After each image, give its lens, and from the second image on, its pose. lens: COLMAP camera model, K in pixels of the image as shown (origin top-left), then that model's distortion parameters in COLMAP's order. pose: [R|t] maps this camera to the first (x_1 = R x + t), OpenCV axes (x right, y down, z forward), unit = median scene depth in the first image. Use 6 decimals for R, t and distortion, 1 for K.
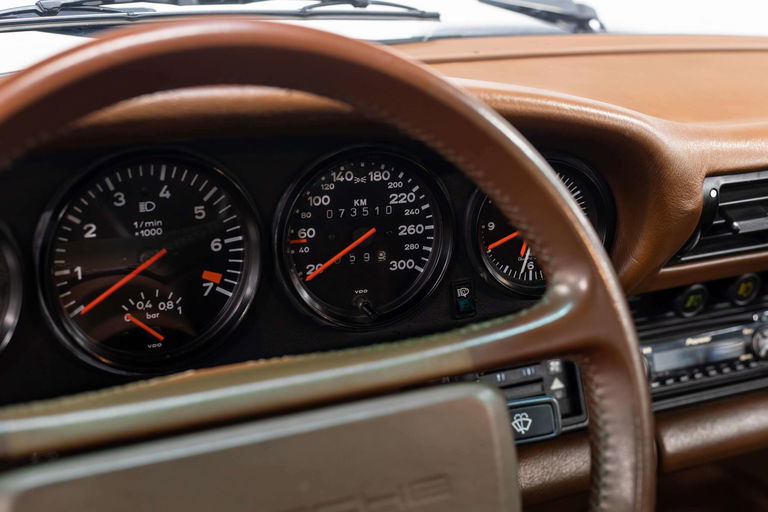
lens RADIAL K [[1271.5, 0, 388.0], [0, 1271.5, 260.1], [0, 0, 1]] dist [0.070098, 0.000000]
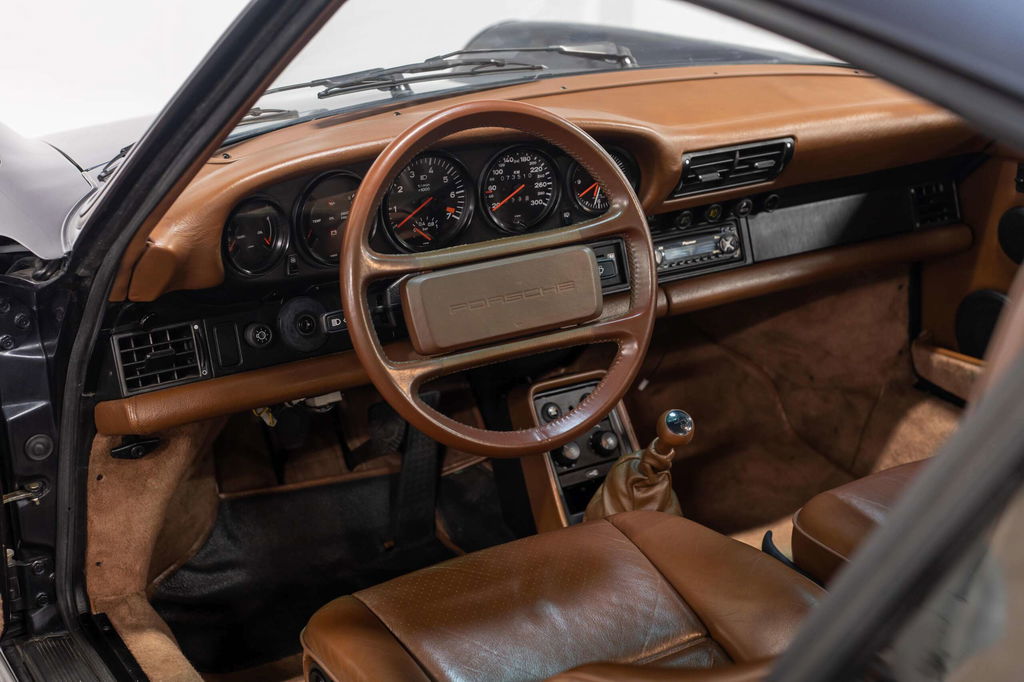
lens RADIAL K [[1695.3, 0, 512.3], [0, 1695.3, 334.6], [0, 0, 1]] dist [0.070098, 0.000000]
pose [[0.995572, -0.041427, 0.084376, -0.269953], [0.036923, 0.997844, 0.054256, 0.067309], [-0.086442, -0.050901, 0.994956, -1.733882]]
